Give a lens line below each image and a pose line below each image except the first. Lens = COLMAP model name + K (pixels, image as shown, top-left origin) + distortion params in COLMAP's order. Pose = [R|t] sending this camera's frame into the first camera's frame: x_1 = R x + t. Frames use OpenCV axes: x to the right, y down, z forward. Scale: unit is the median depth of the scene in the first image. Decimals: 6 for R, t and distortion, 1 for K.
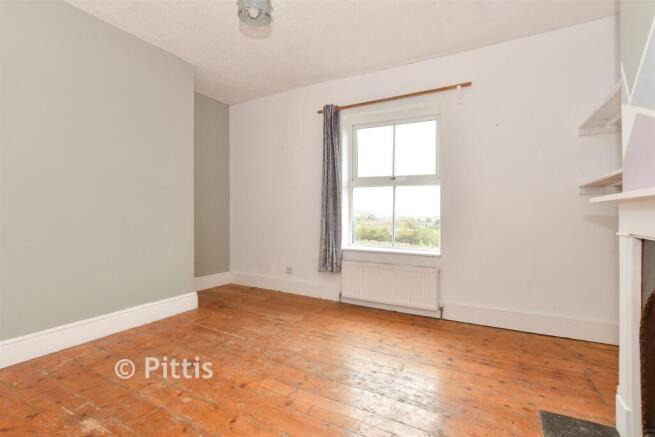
lens RADIAL K [[305.2, 0, 318.2], [0, 305.2, 217.7], [0, 0, 1]] dist [-0.014549, -0.000586]
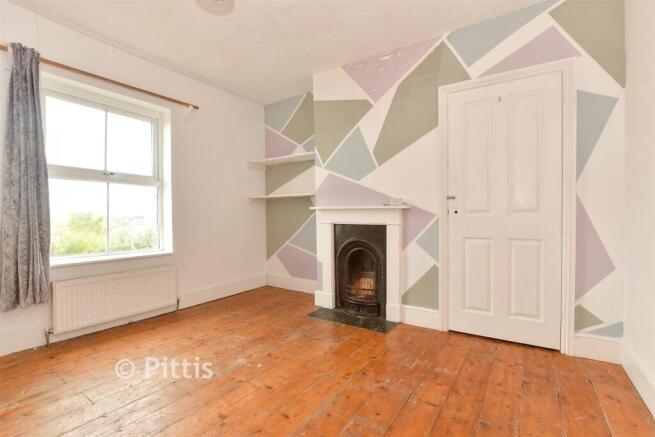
lens RADIAL K [[305.2, 0, 318.2], [0, 305.2, 217.7], [0, 0, 1]] dist [-0.014549, -0.000586]
pose [[0.088996, -0.013124, 0.995946, -0.587023], [0.015022, 0.999817, 0.011833, -0.006542], [-0.995919, 0.013908, 0.089177, 0.359032]]
